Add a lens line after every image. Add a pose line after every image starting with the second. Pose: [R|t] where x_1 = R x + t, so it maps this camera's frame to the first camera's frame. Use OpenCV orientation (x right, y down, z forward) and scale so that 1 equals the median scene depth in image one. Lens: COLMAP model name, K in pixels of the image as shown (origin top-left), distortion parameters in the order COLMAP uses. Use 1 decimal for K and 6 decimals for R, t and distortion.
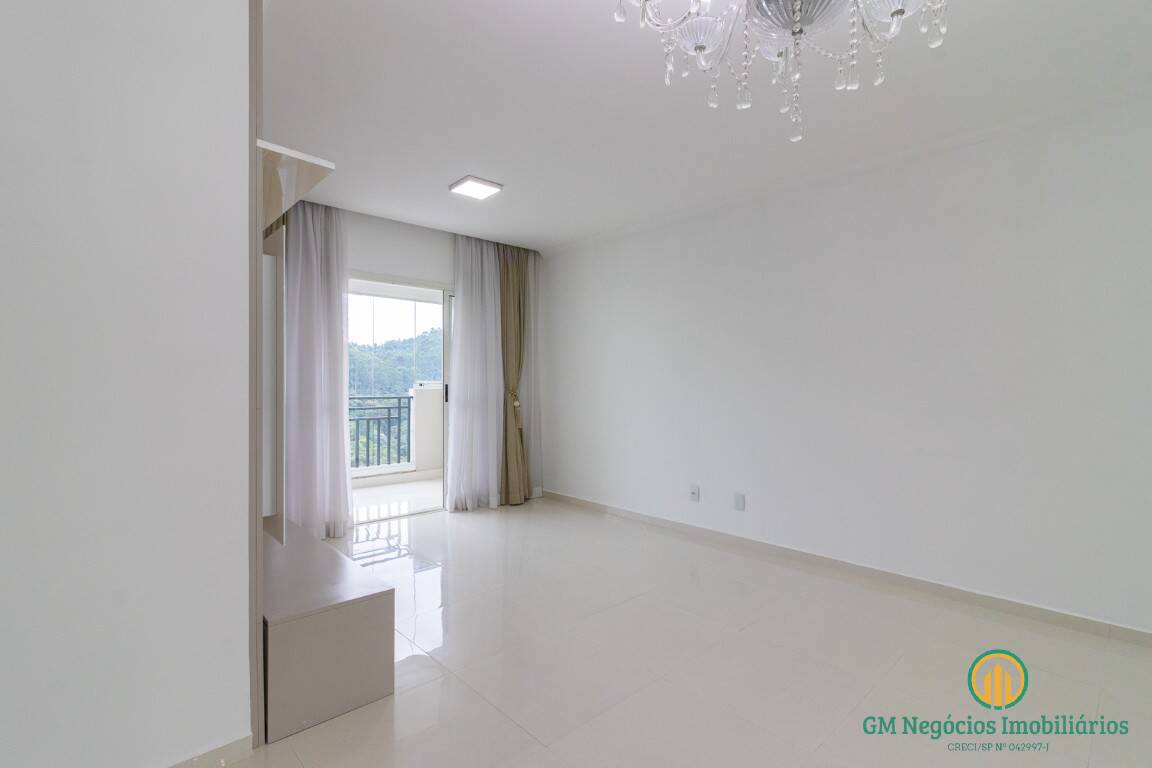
lens RADIAL K [[526.7, 0, 570.2], [0, 526.7, 388.5], [0, 0, 1]] dist [0.005377, 0.001115]
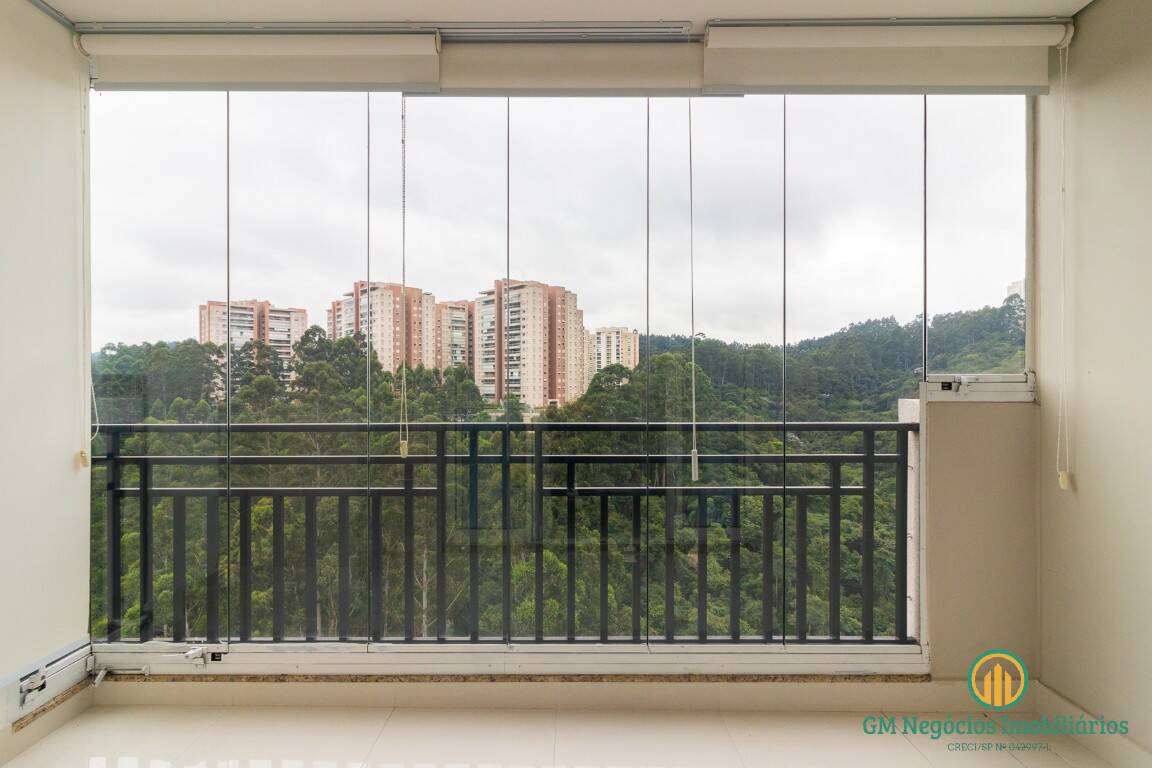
lens RADIAL K [[526.7, 0, 565.4], [0, 526.7, 367.1], [0, 0, 1]] dist [0.005377, 0.001115]
pose [[0.727836, -0.027495, -0.685199, -0.316892], [-0.001483, 0.999130, -0.041668, -0.006819], [0.685749, 0.031344, 0.727163, 0.861822]]
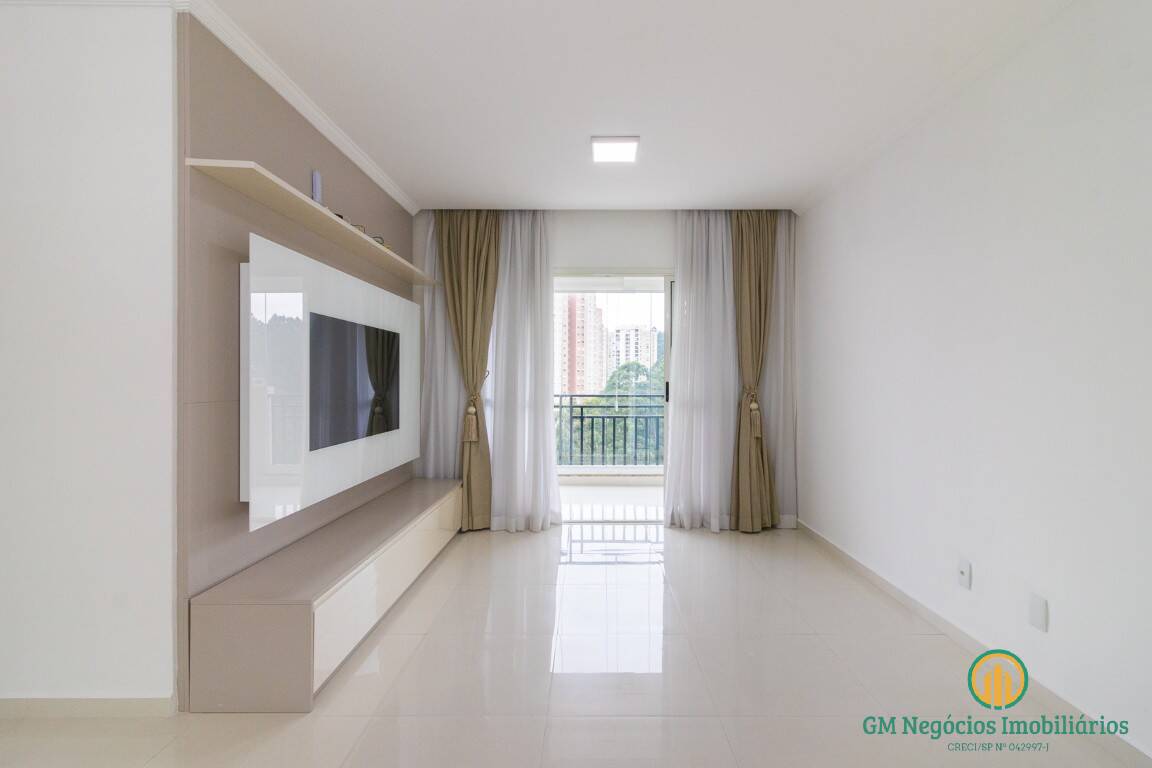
lens RADIAL K [[526.7, 0, 596.7], [0, 526.7, 383.9], [0, 0, 1]] dist [0.005377, 0.001115]
pose [[0.743152, 0.001691, -0.669120, 0.267530], [-0.005716, 0.999976, -0.003821, -0.000629], [0.669098, 0.006664, 0.743144, 0.257743]]
